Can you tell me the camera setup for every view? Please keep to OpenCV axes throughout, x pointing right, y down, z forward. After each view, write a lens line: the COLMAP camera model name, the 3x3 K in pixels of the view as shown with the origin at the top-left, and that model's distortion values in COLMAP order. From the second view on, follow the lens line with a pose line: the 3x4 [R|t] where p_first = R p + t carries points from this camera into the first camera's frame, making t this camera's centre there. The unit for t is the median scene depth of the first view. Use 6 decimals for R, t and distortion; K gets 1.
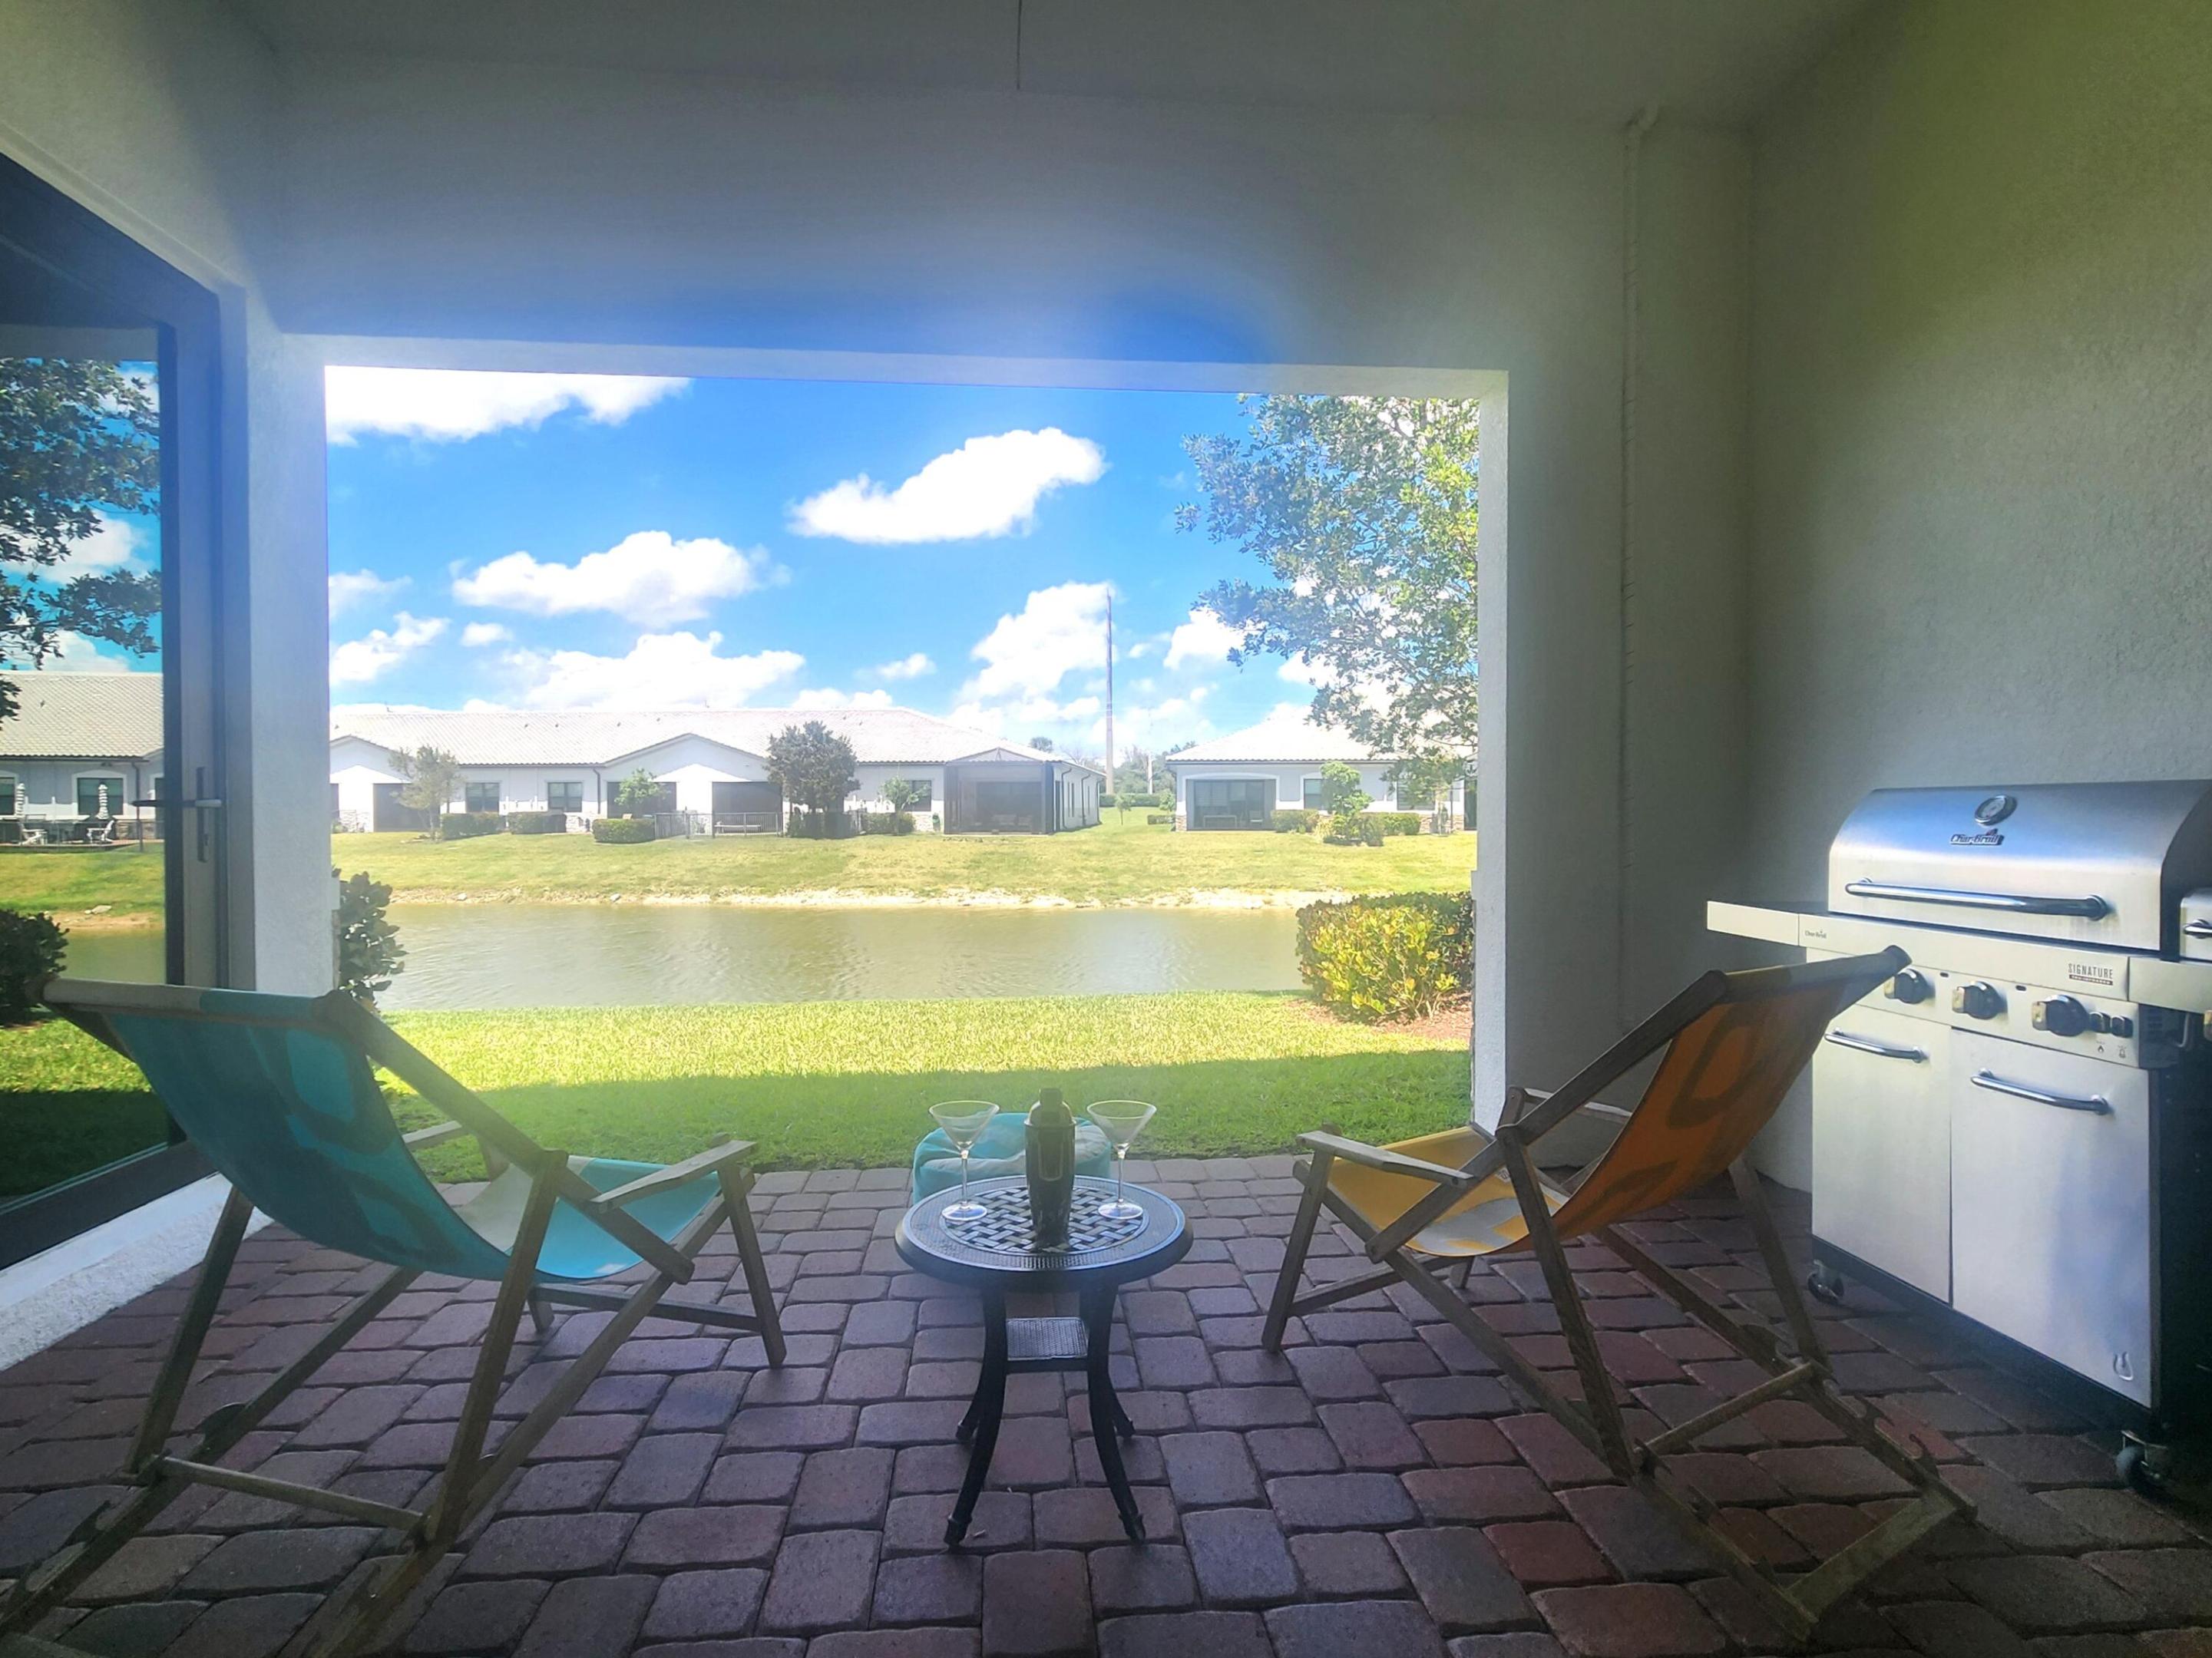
lens RADIAL K [[1131.3, 0, 1110.4], [0, 1131.3, 844.3], [0, 0, 1]] dist [0.018752, -0.000158]
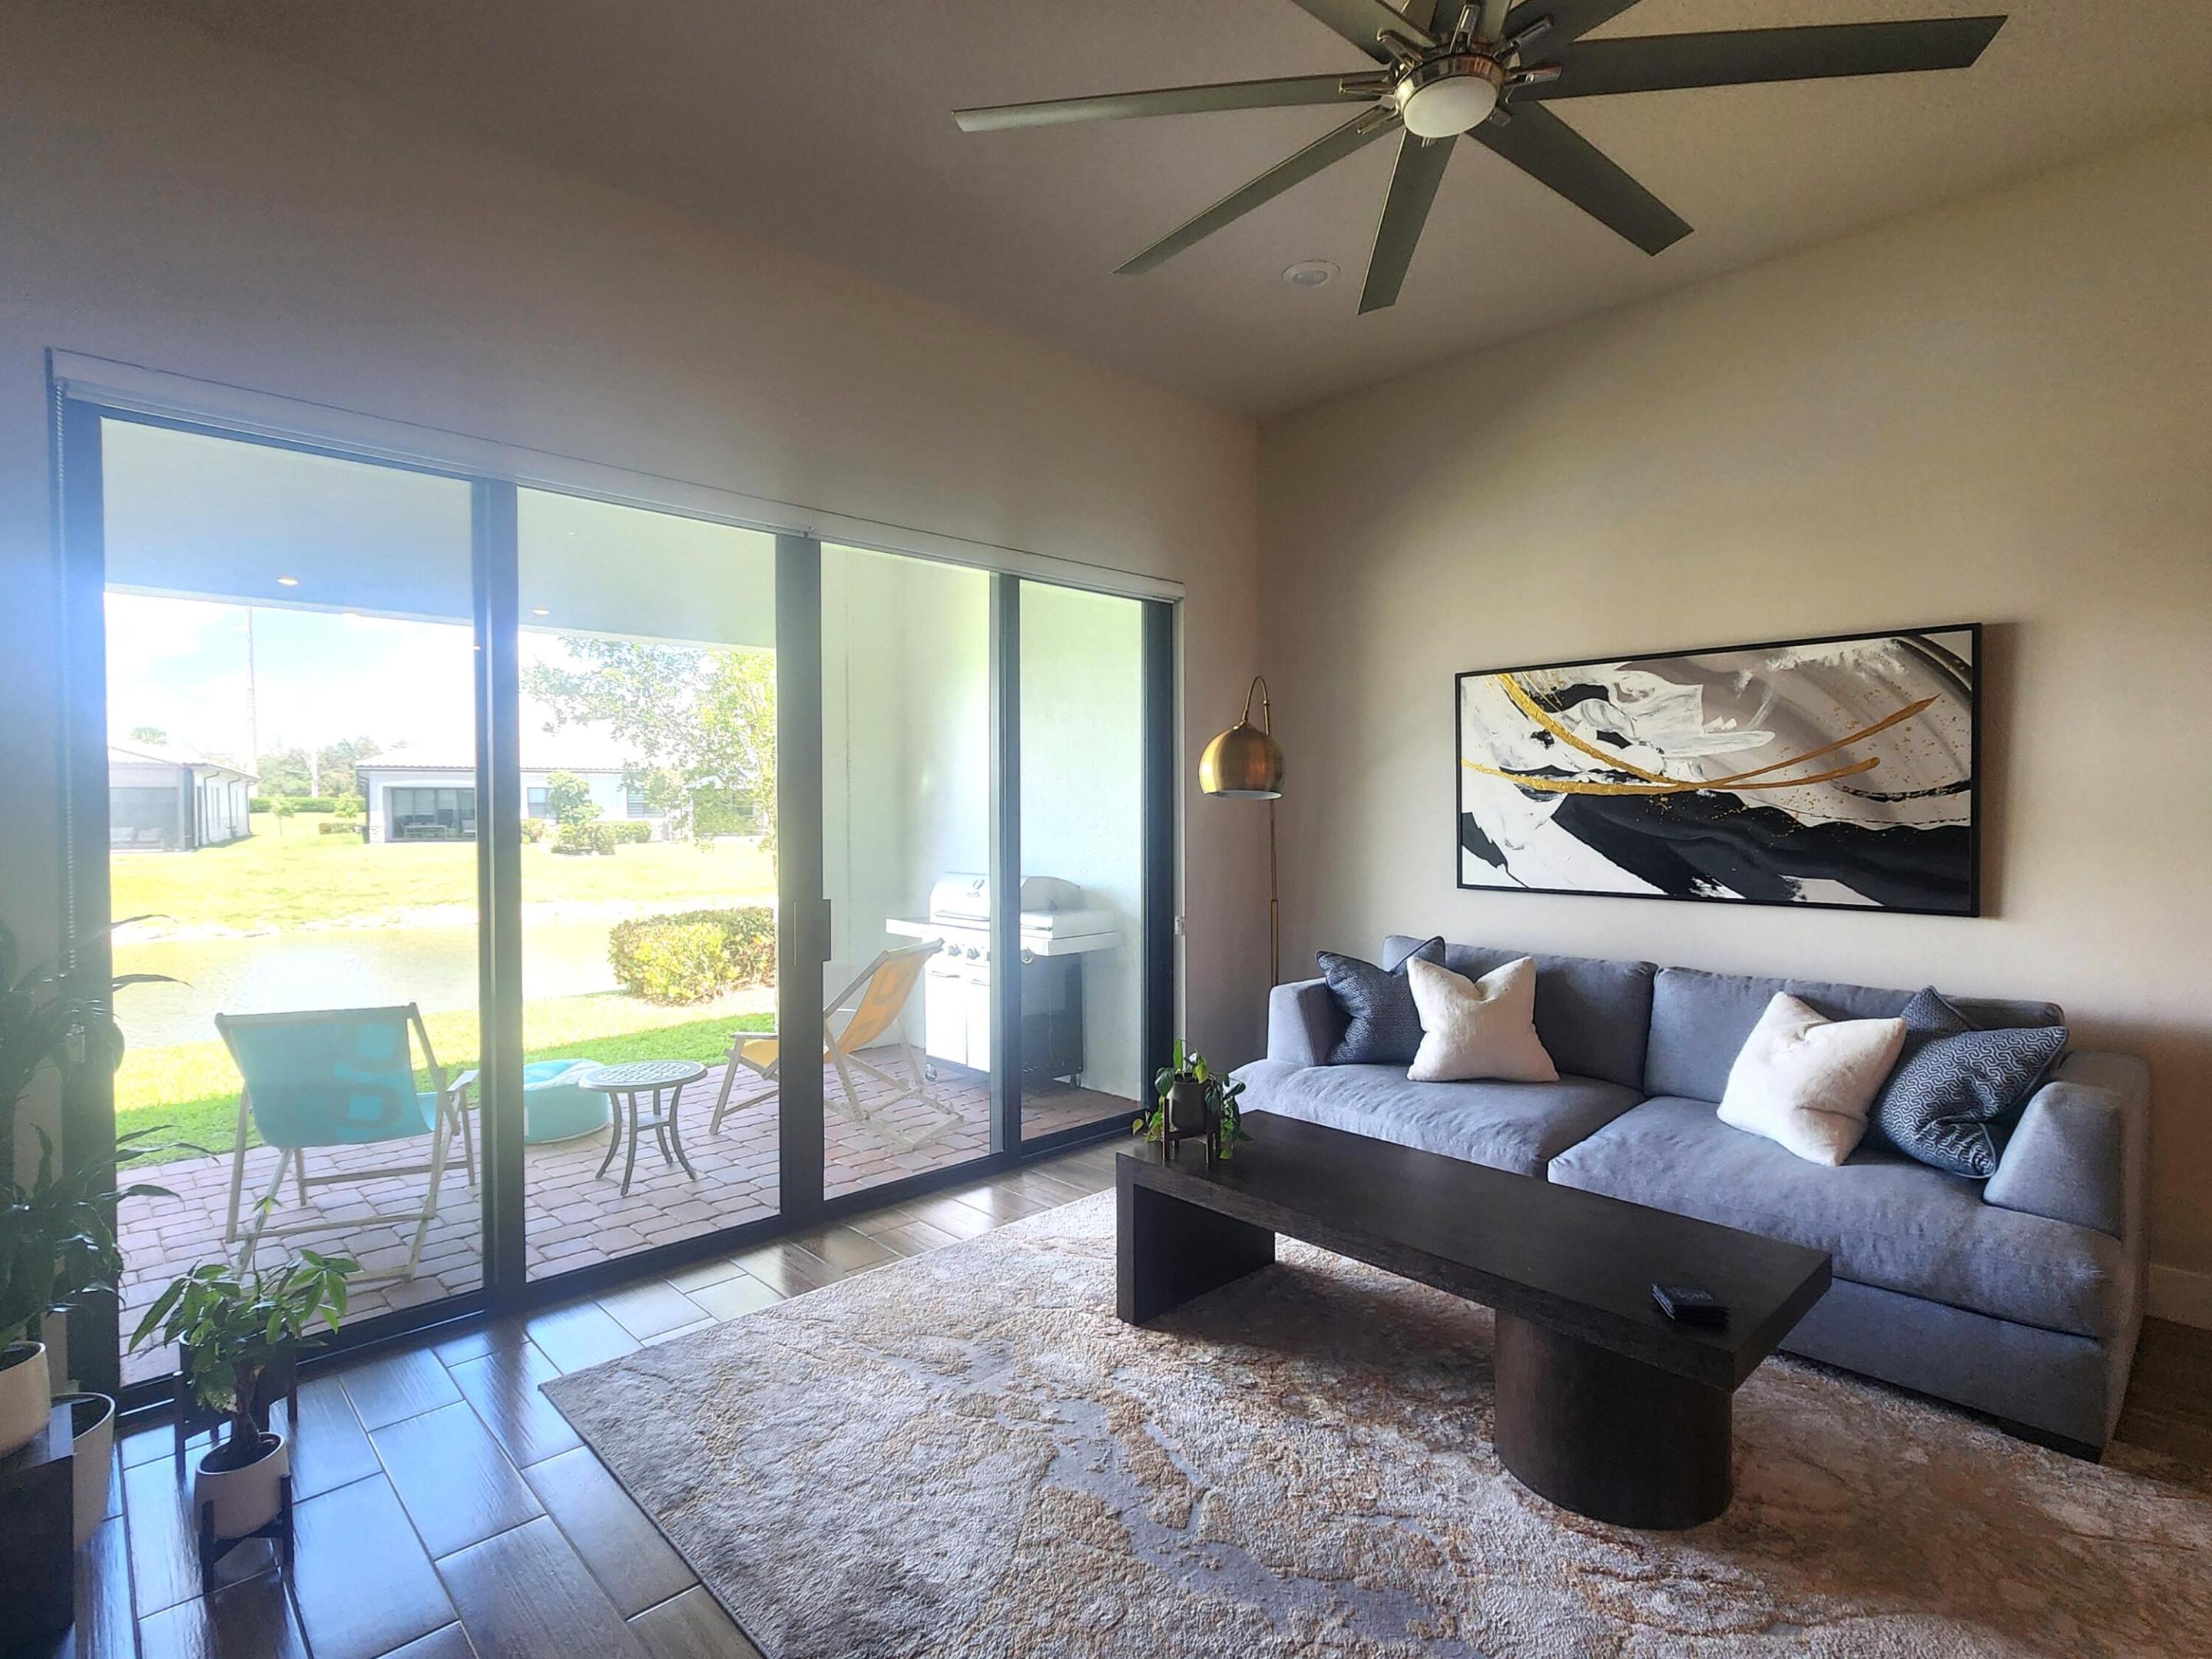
lens RADIAL K [[1048.0, 0, 1113.3], [0, 1048.0, 814.6], [0, 0, 1]] dist [-0.003446, 0.003961]
pose [[0.772665, -0.000378, 0.634814, -0.164529], [0.019804, 0.999527, -0.023509, -0.036331], [-0.634505, 0.030737, 0.772307, -0.328984]]
